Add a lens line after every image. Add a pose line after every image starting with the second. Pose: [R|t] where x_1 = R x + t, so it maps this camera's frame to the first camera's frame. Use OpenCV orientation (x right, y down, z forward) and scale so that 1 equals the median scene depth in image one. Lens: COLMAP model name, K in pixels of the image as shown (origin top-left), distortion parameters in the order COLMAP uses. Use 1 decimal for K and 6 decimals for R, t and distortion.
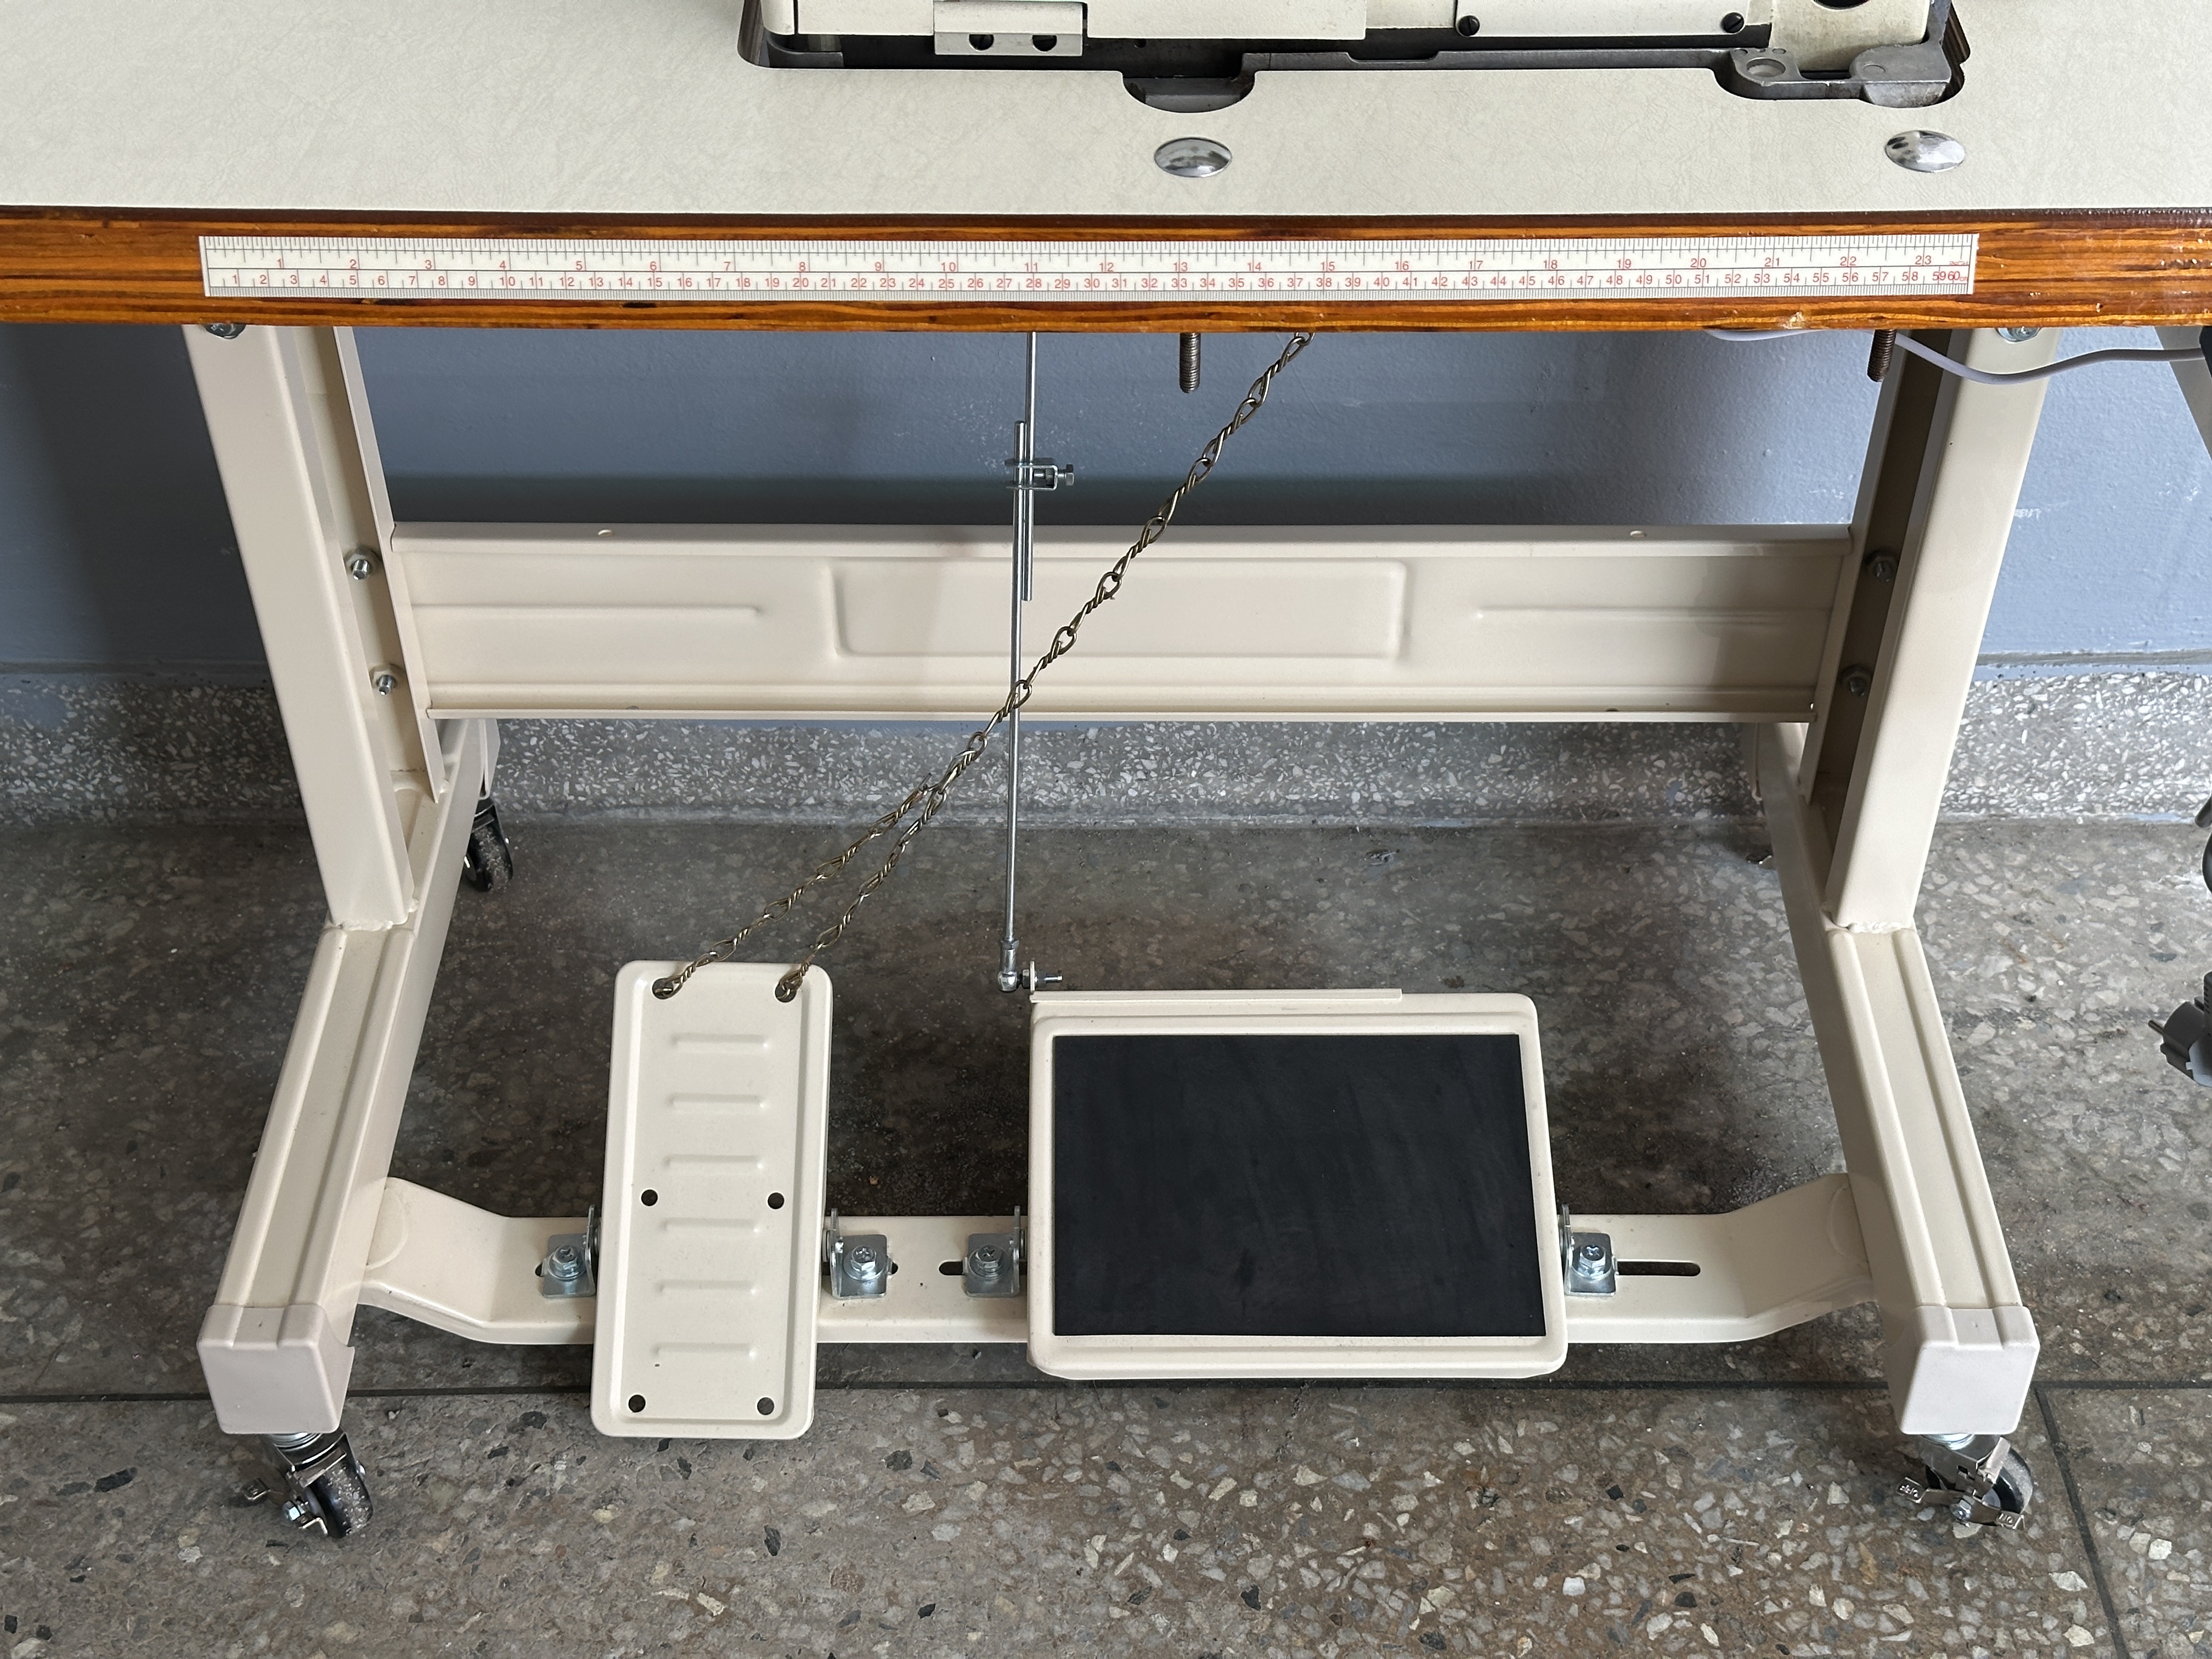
lens RADIAL K [[3066.0, 0, 1106.0], [0, 3066.0, 829.5], [0, 0, 1]] dist [0.181823, -0.314652]
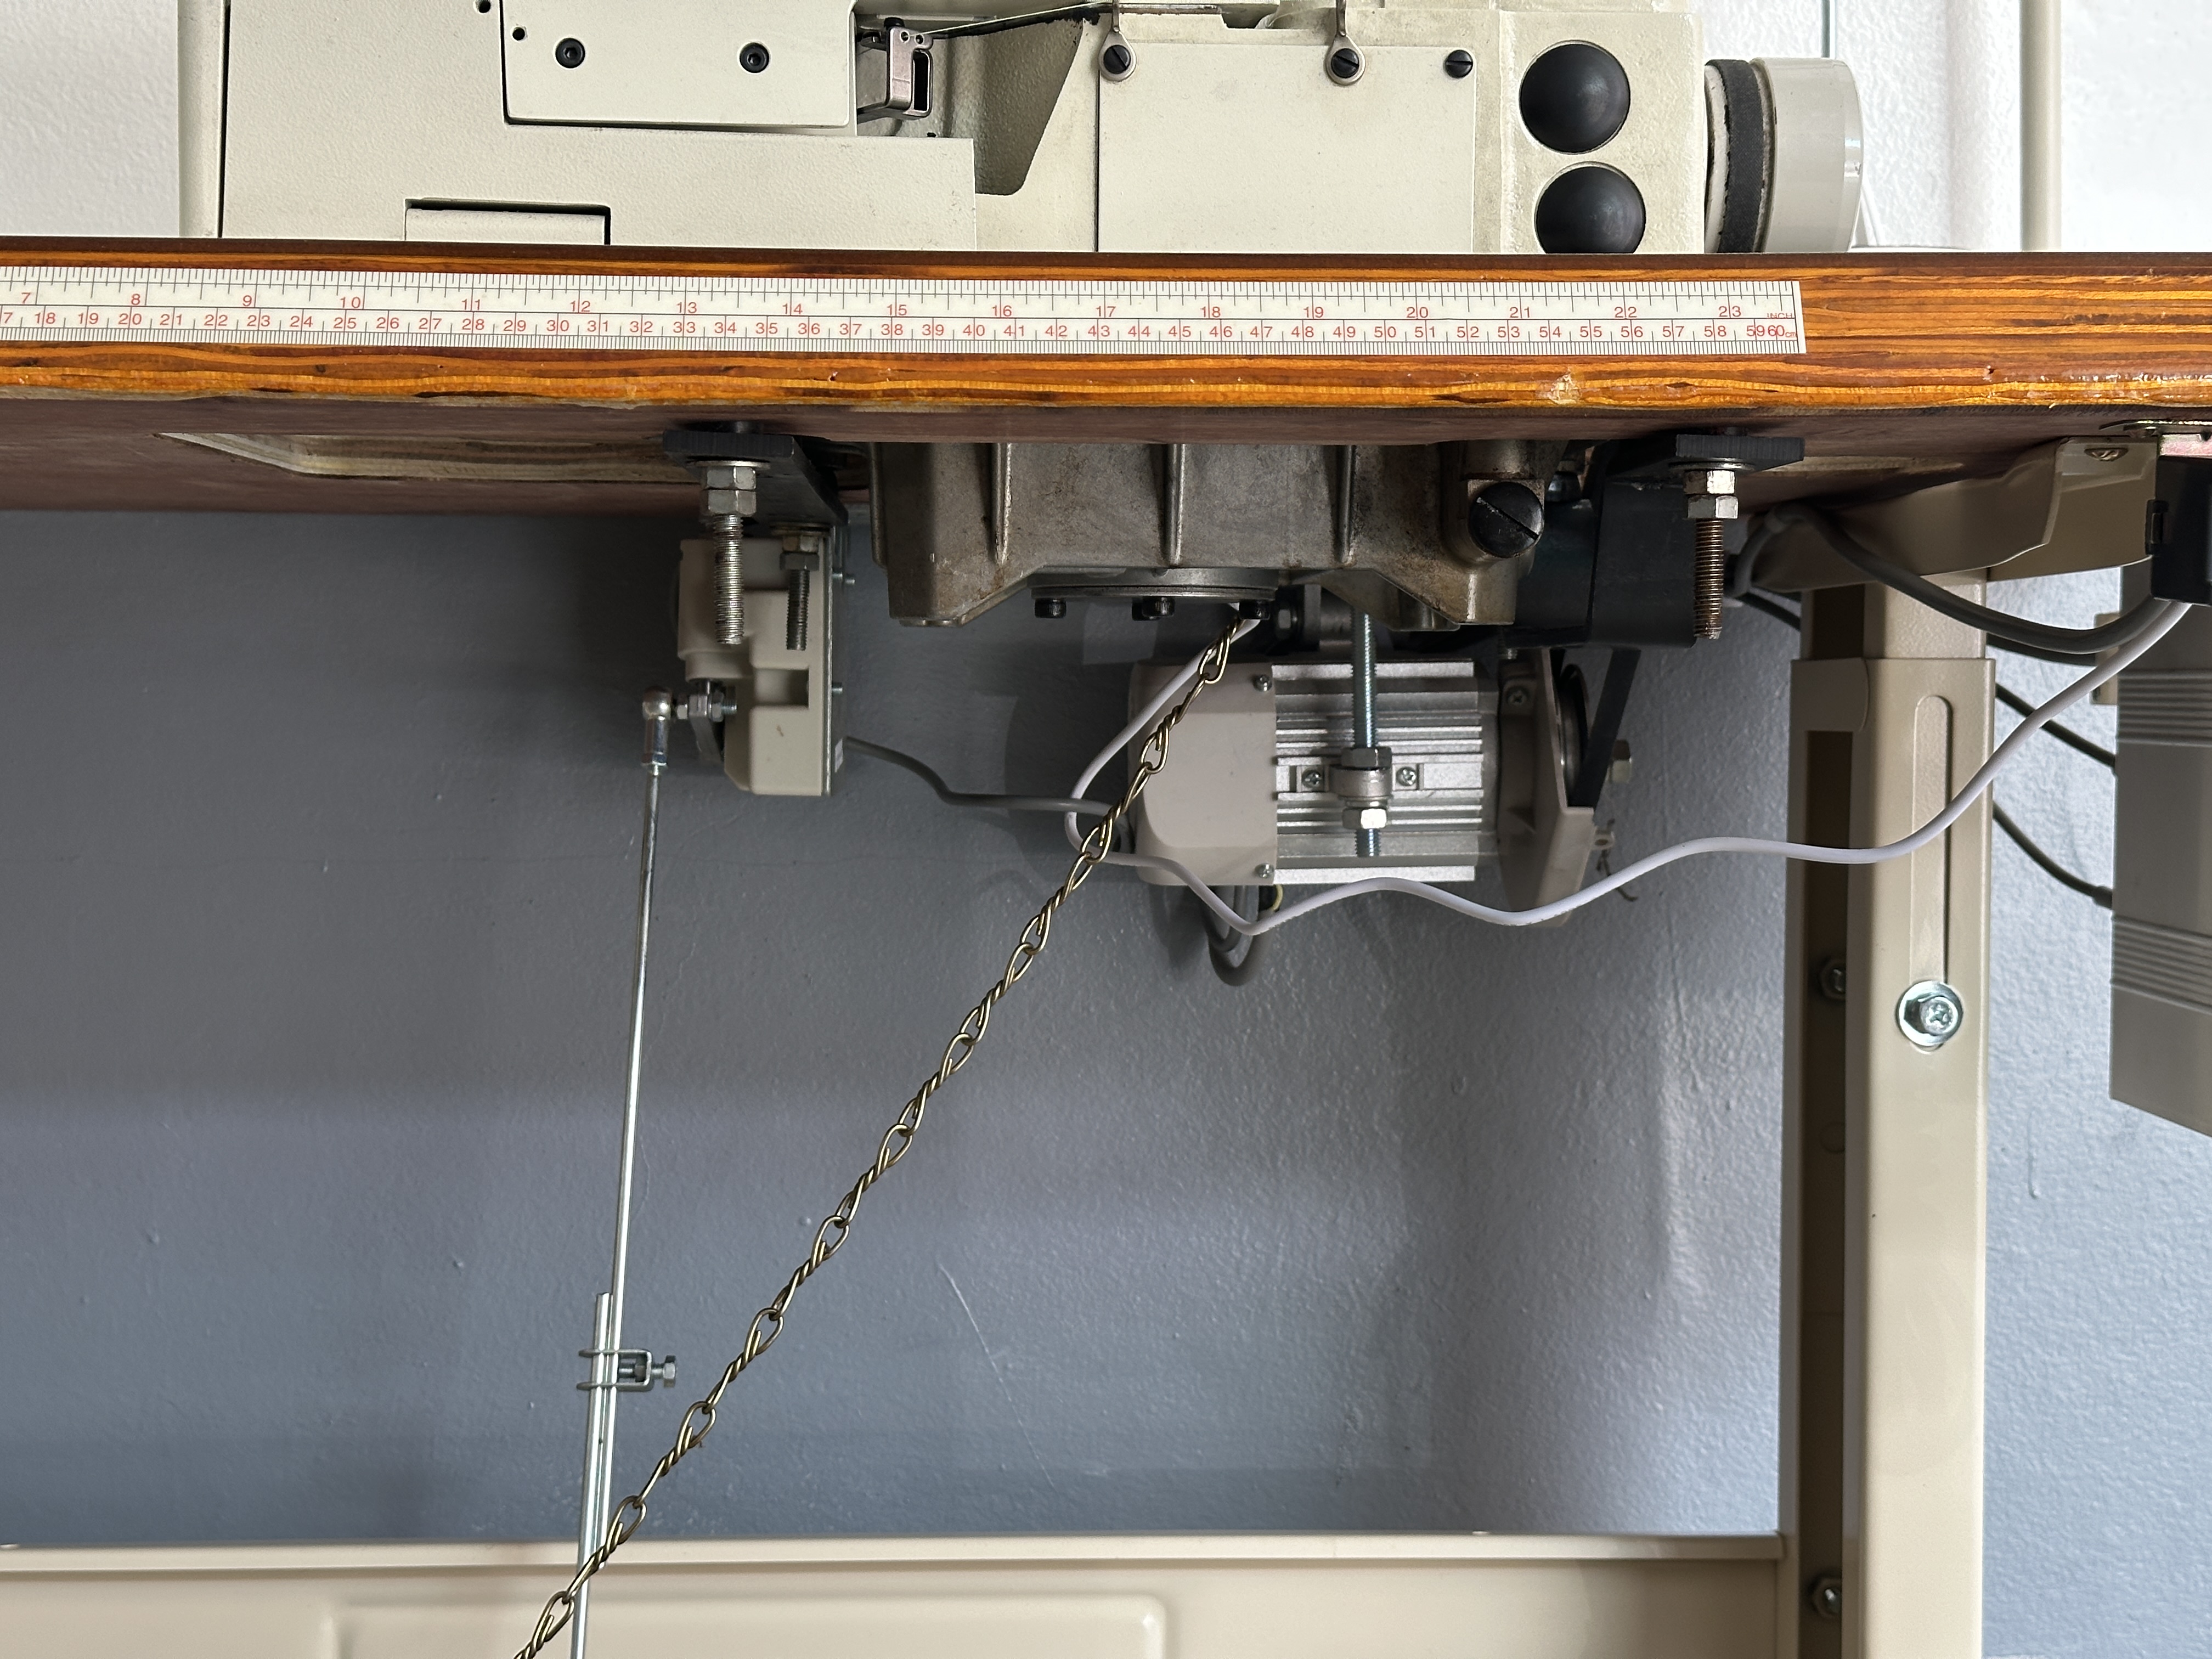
lens RADIAL K [[3103.1, 0, 1106.0], [0, 3103.1, 829.5], [0, 0, 1]] dist [0.186068, -0.391903]
pose [[0.999725, -0.002124, 0.023356, 0.102436], [0.016683, 0.764351, -0.644584, 0.368093], [-0.016483, 0.644797, 0.764176, 0.528744]]
